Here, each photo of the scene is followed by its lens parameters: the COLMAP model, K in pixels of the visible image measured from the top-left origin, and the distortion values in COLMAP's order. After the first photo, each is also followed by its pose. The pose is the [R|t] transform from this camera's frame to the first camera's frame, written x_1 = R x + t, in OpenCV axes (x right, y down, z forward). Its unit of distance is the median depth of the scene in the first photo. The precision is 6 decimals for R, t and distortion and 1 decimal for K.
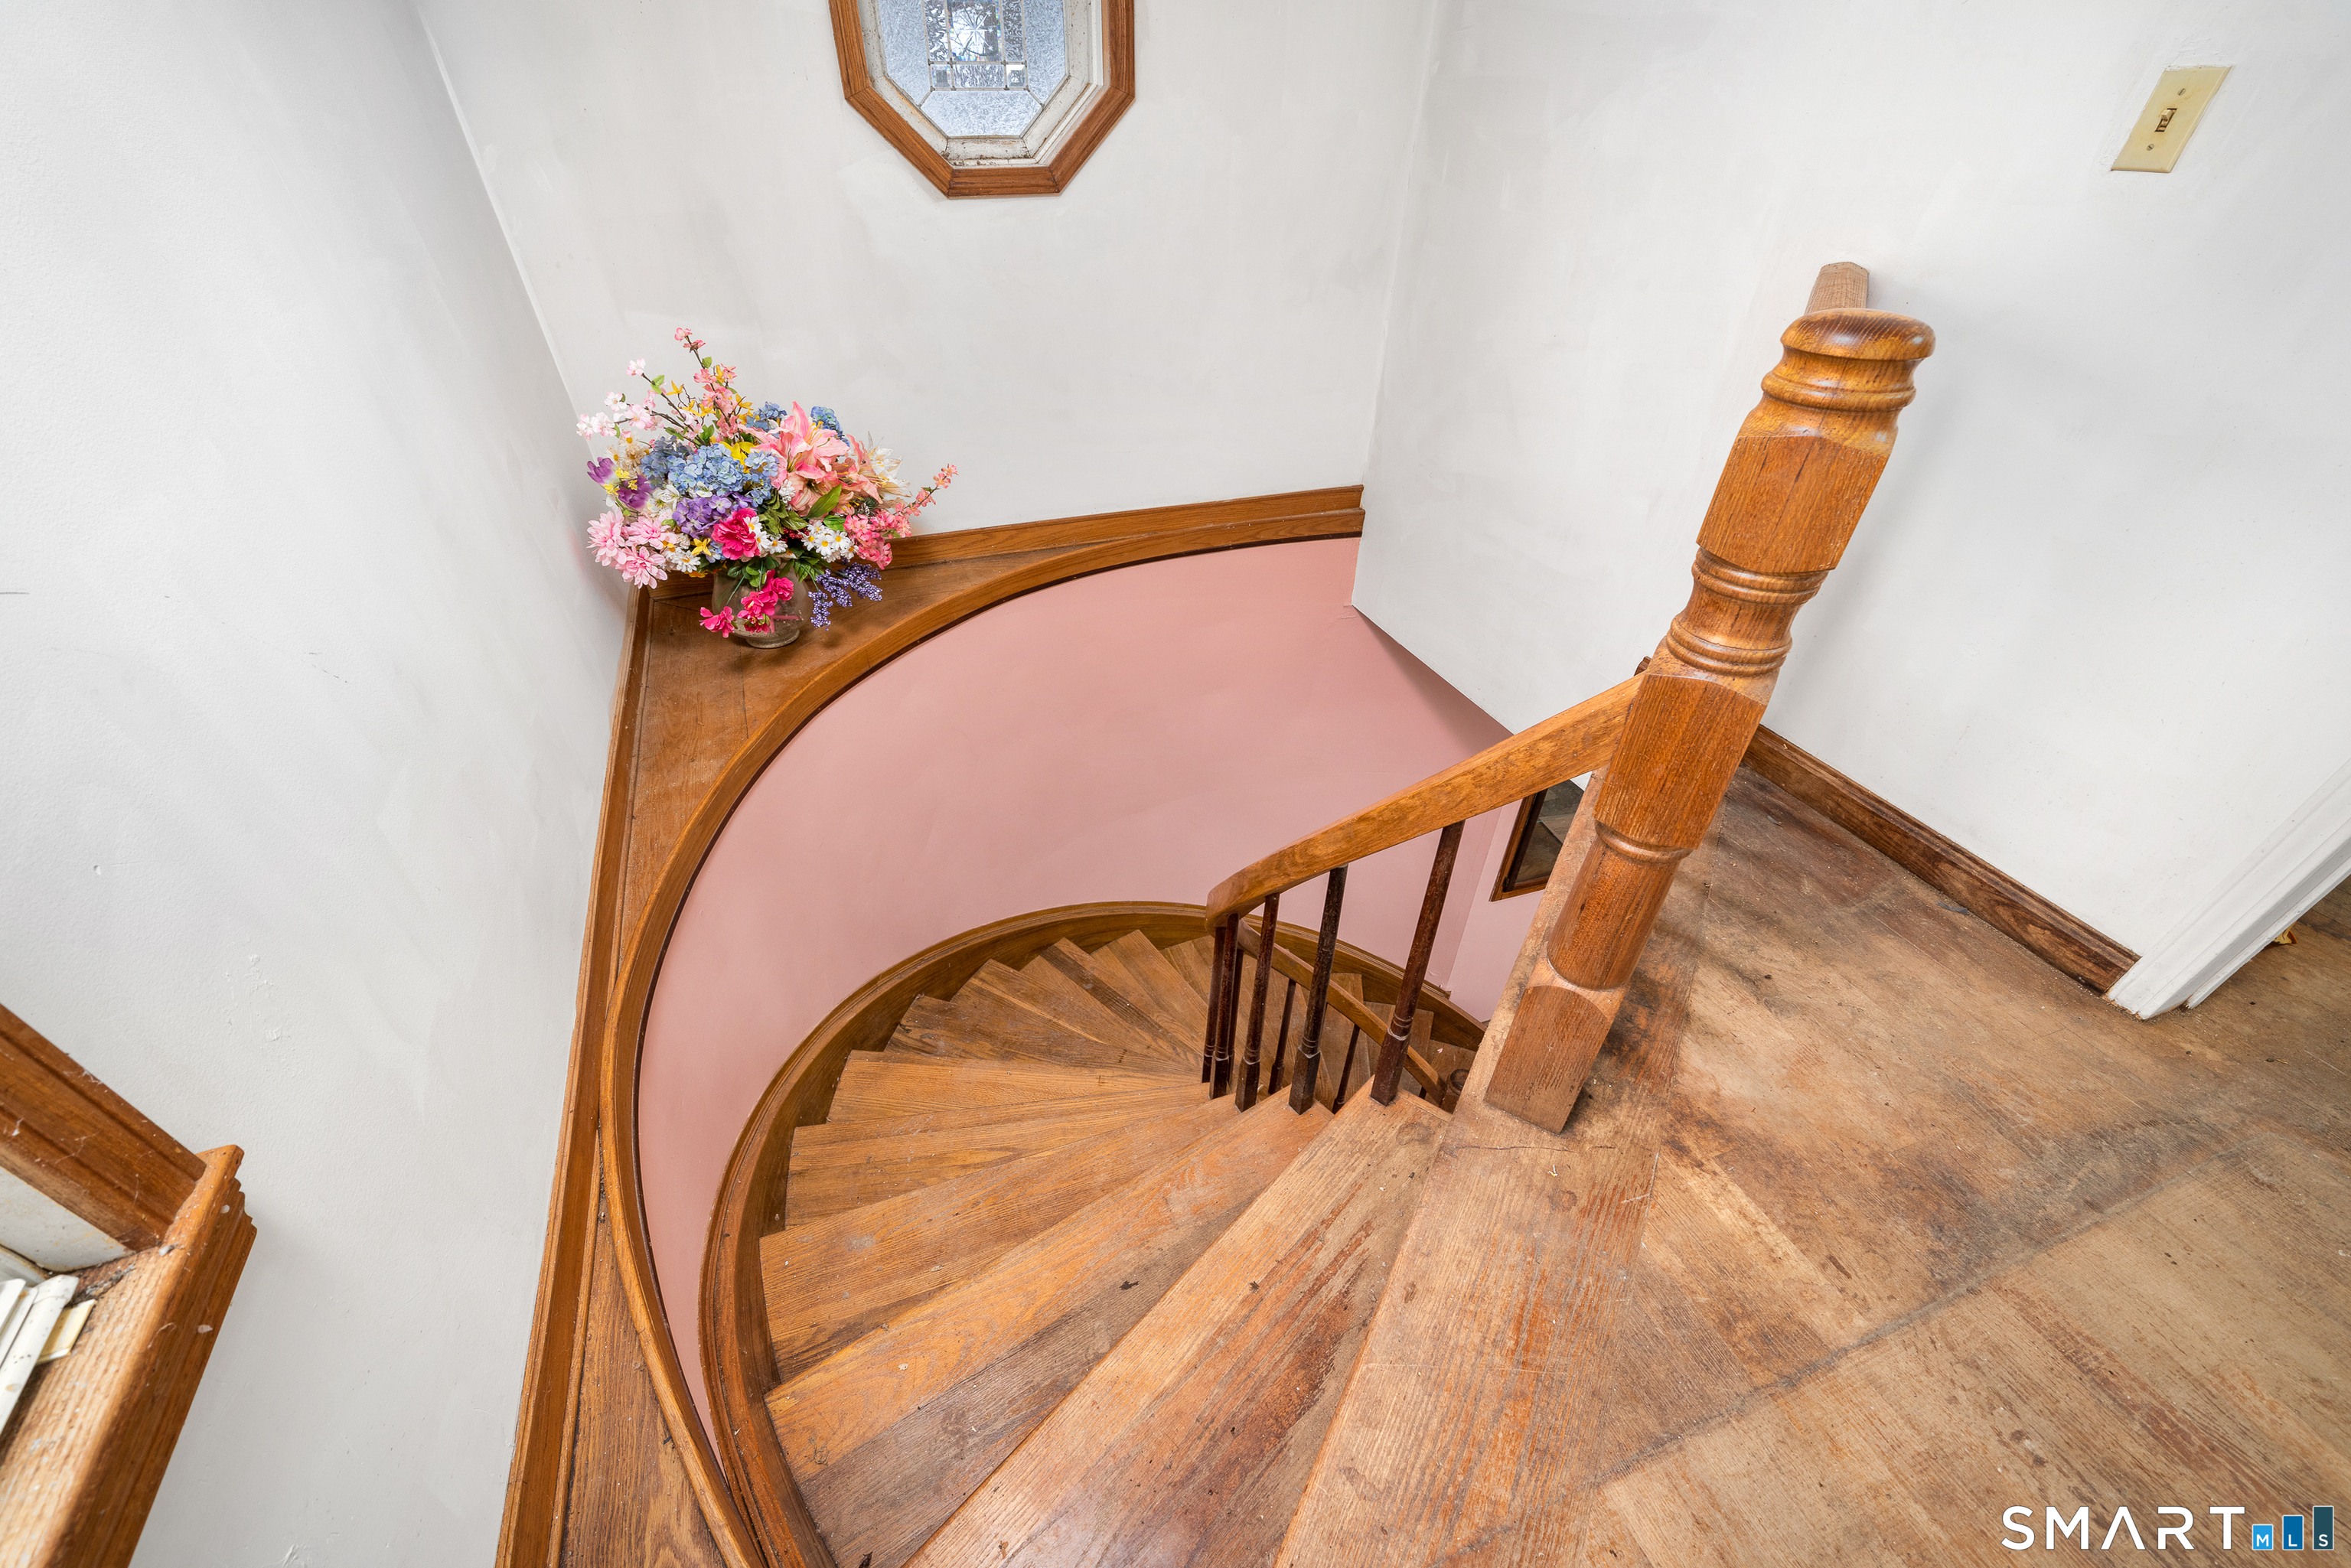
lens RADIAL K [[834.6, 0, 1132.7], [0, 834.6, 778.1], [0, 0, 1]] dist [-0.000411, -0.000015]
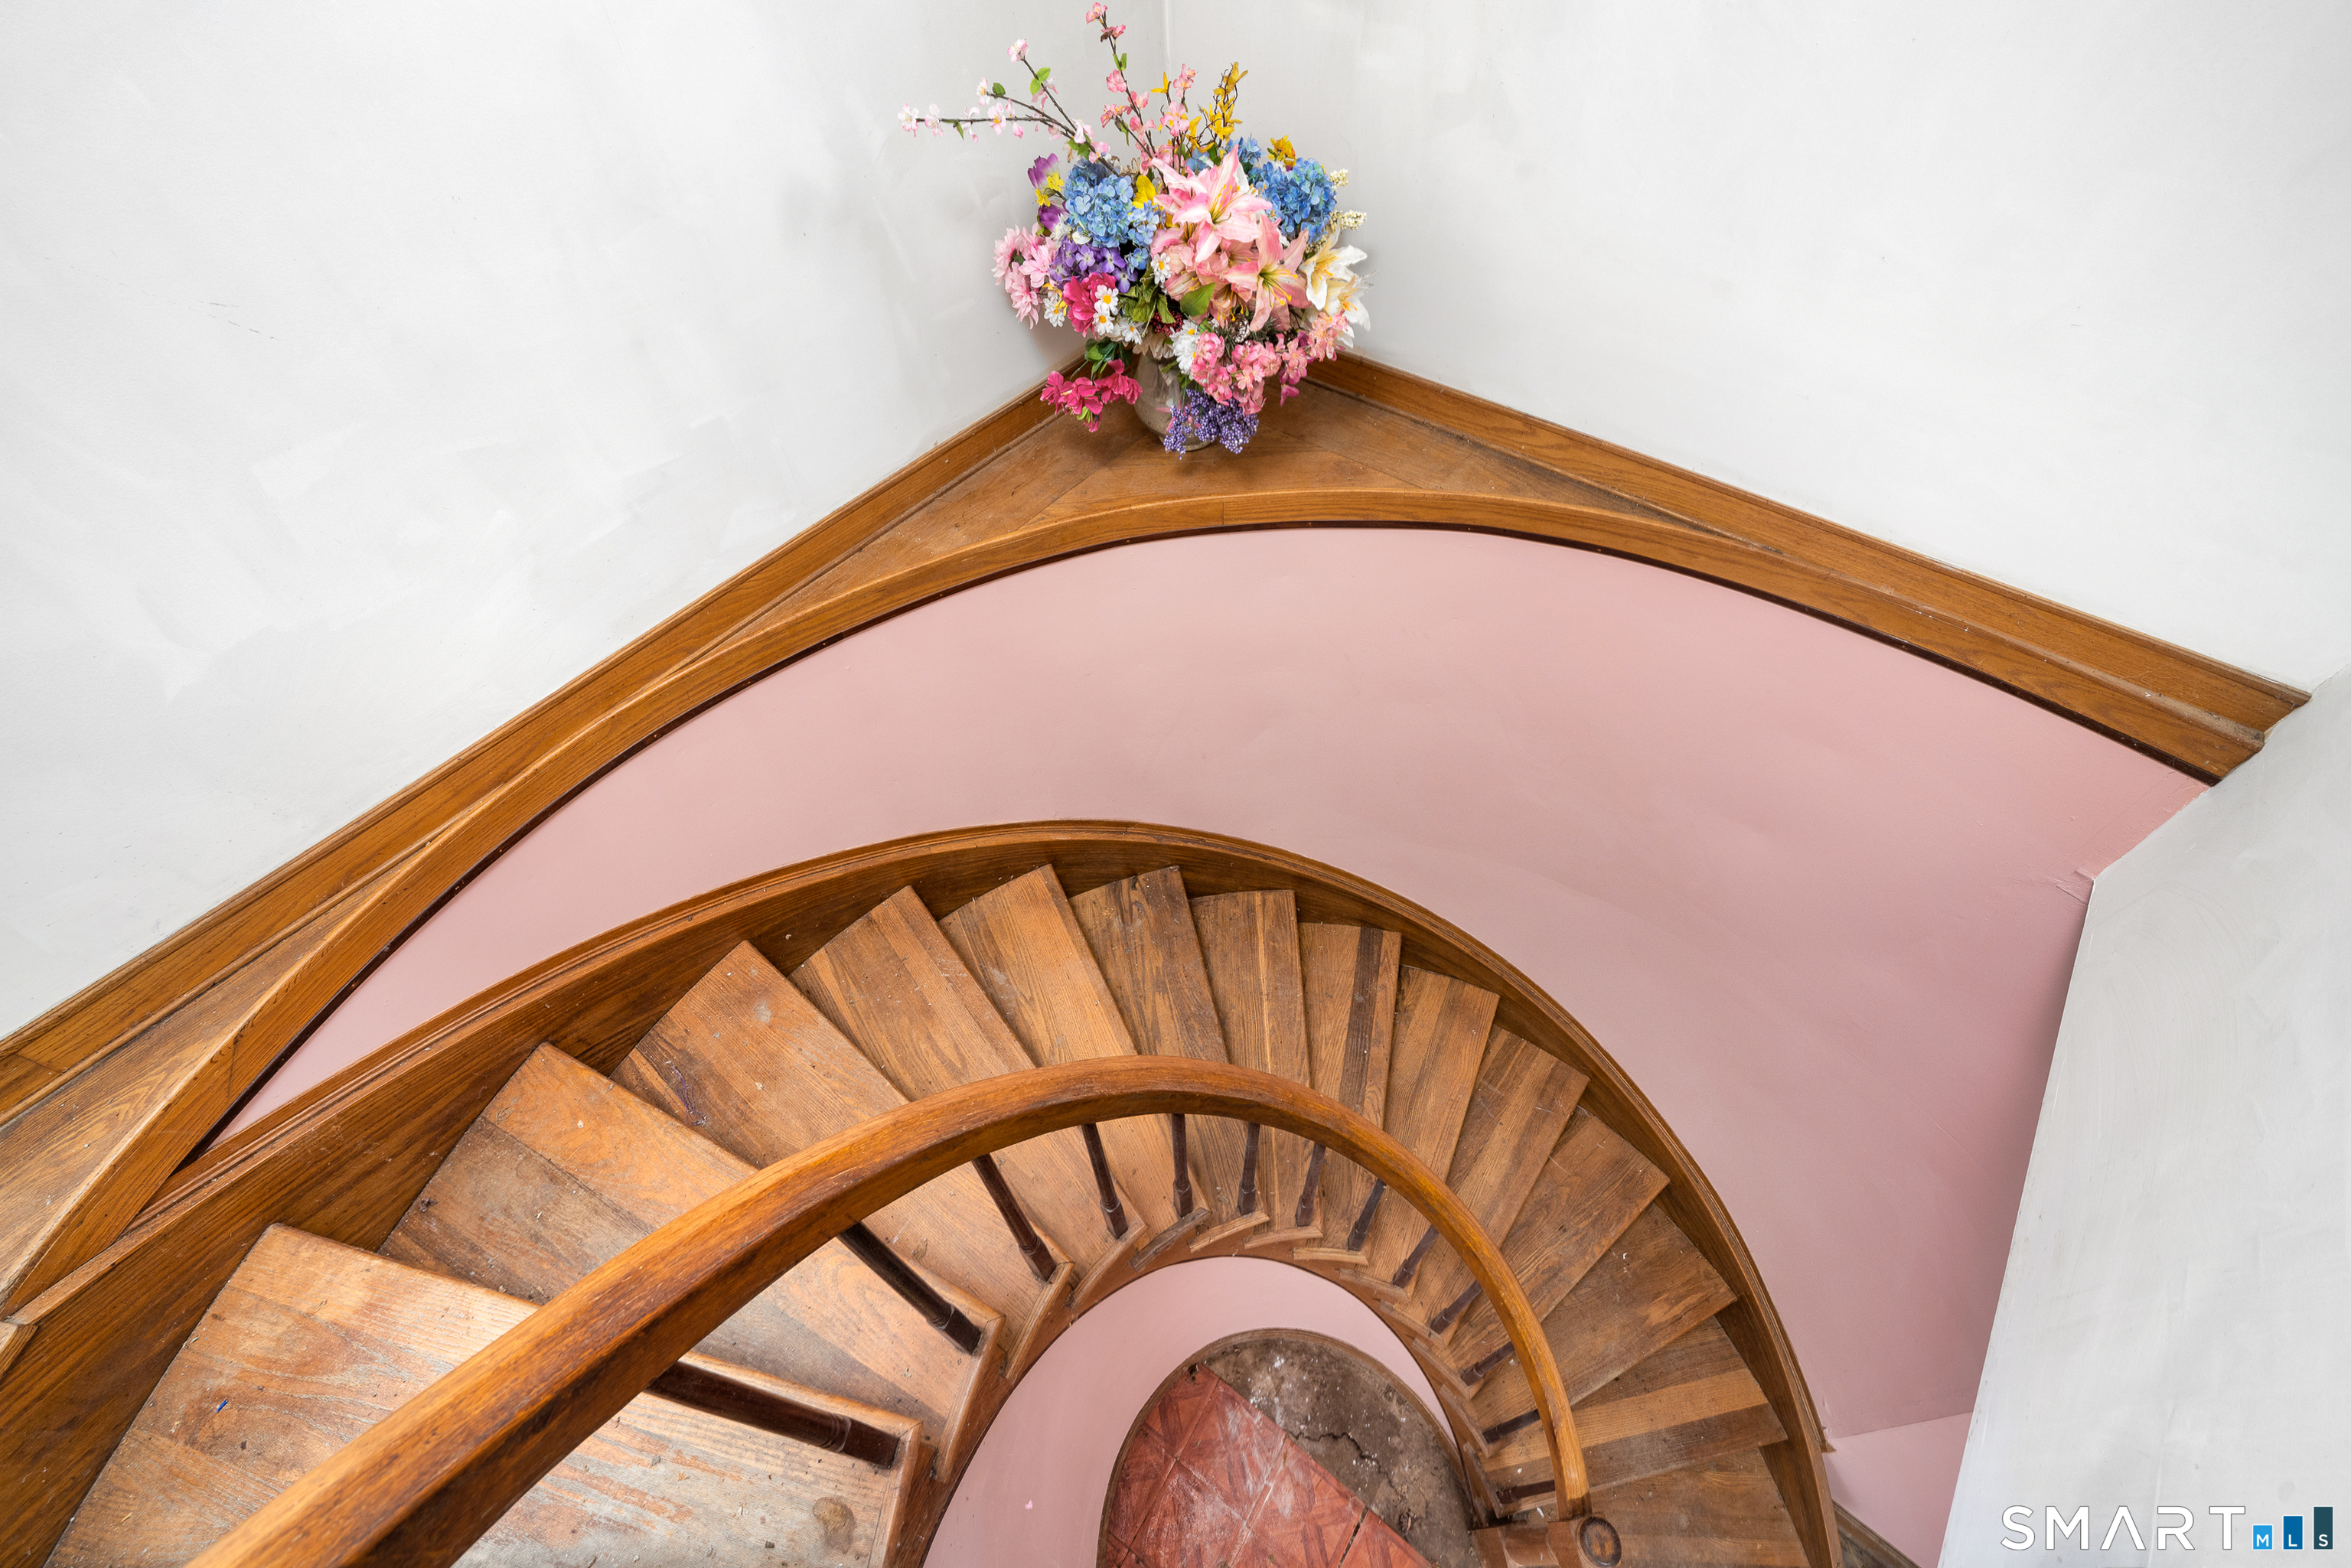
lens RADIAL K [[906.8, 0, 1180.7], [0, 906.8, 804.0], [0, 0, 1]] dist [-0.000531, -0.000006]
pose [[0.563609, 0.644659, -0.516488, 0.224117], [-0.491033, 0.764259, 0.418085, -0.218885], [0.664253, 0.017976, 0.747292, 0.272455]]
